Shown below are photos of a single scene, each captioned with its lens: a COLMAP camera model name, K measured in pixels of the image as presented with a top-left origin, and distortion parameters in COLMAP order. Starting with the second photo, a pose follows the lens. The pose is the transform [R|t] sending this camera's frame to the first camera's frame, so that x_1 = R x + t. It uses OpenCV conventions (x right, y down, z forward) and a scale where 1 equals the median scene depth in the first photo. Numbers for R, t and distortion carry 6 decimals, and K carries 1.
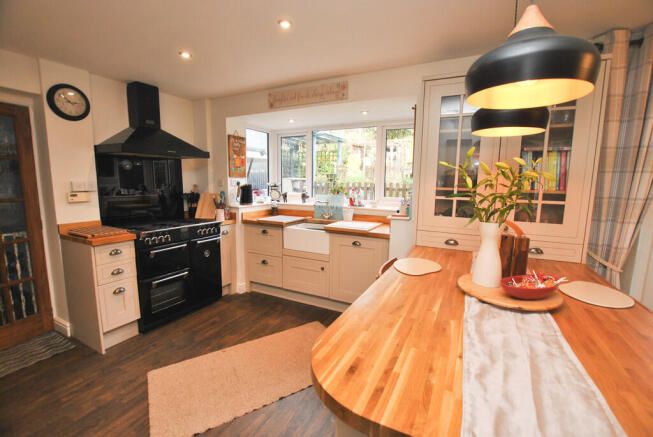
lens RADIAL K [[287.6, 0, 331.1], [0, 287.6, 218.6], [0, 0, 1]] dist [-0.029879, 0.001416]
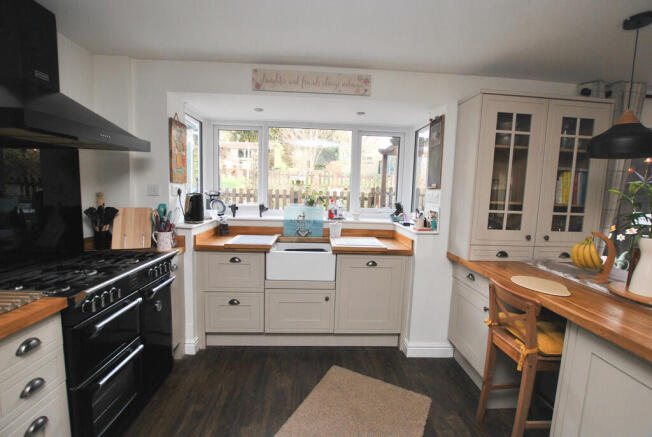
lens RADIAL K [[293.9, 0, 332.1], [0, 293.9, 219.1], [0, 0, 1]] dist [-0.028345, 0.000871]
pose [[0.864088, -0.036707, 0.502001, -0.534360], [0.046058, 0.998919, -0.006236, -0.055973], [-0.501229, 0.028509, 0.864845, 0.338963]]
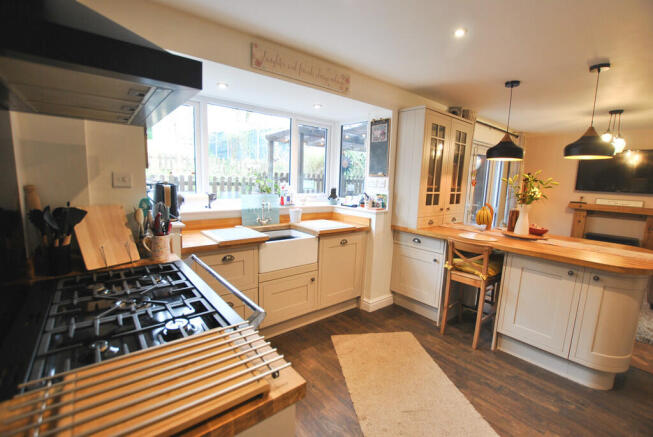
lens RADIAL K [[287.6, 0, 331.1], [0, 287.6, 218.6], [0, 0, 1]] dist [-0.029879, 0.001416]
pose [[0.394298, -0.127403, 0.910108, -0.974507], [0.093060, 0.990788, 0.098379, -0.112844], [-0.914259, 0.045903, 0.402522, 0.743744]]
